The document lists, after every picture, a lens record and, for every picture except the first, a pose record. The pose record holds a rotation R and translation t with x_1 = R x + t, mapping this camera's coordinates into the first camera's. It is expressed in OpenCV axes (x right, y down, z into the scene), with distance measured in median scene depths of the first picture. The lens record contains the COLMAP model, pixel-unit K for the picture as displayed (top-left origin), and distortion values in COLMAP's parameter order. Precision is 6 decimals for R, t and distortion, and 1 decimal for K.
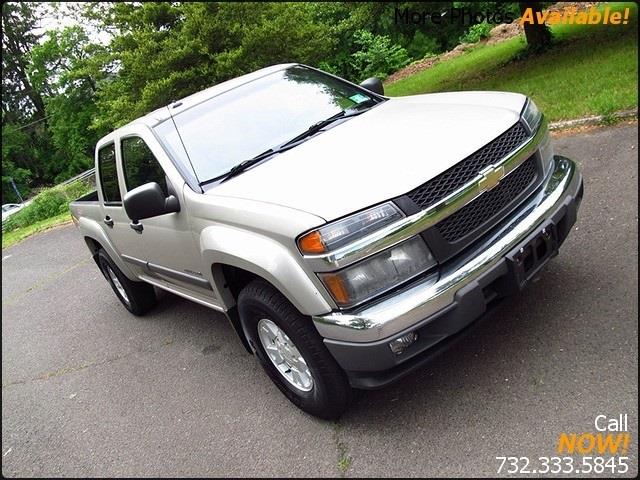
lens RADIAL K [[525.8, 0, 321.9], [0, 525.8, 242.0], [0, 0, 1]] dist [-0.120716, 0.061662]
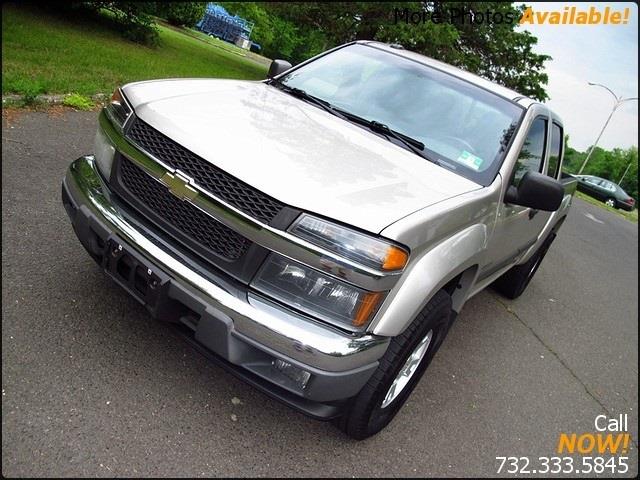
lens RADIAL K [[525.8, 0, 317.8], [0, 525.8, 238.9], [0, 0, 1]] dist [-0.120716, 0.061662]
pose [[0.140024, 0.728363, -0.670731, 1.001337], [-0.697701, 0.553241, 0.455123, -0.628491], [0.702571, 0.404242, 0.585647, 0.681126]]
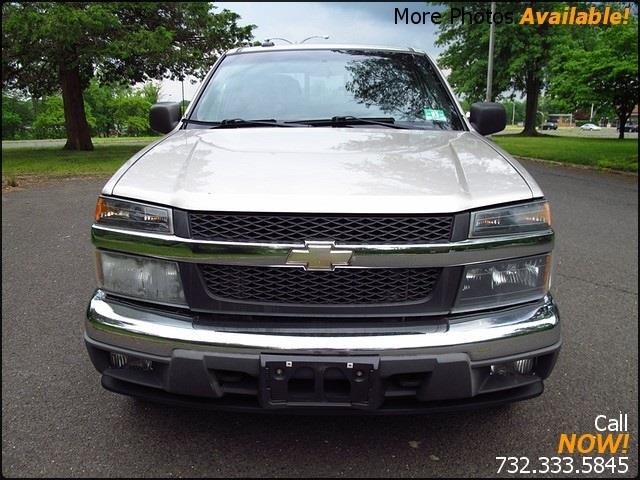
lens RADIAL K [[525.8, 0, 318.9], [0, 525.8, 240.1], [0, 0, 1]] dist [-0.120716, 0.061662]
pose [[0.724179, 0.506449, -0.468052, 0.642586], [-0.478067, 0.857847, 0.188547, -0.274691], [0.497007, 0.087218, 0.863352, 0.376793]]
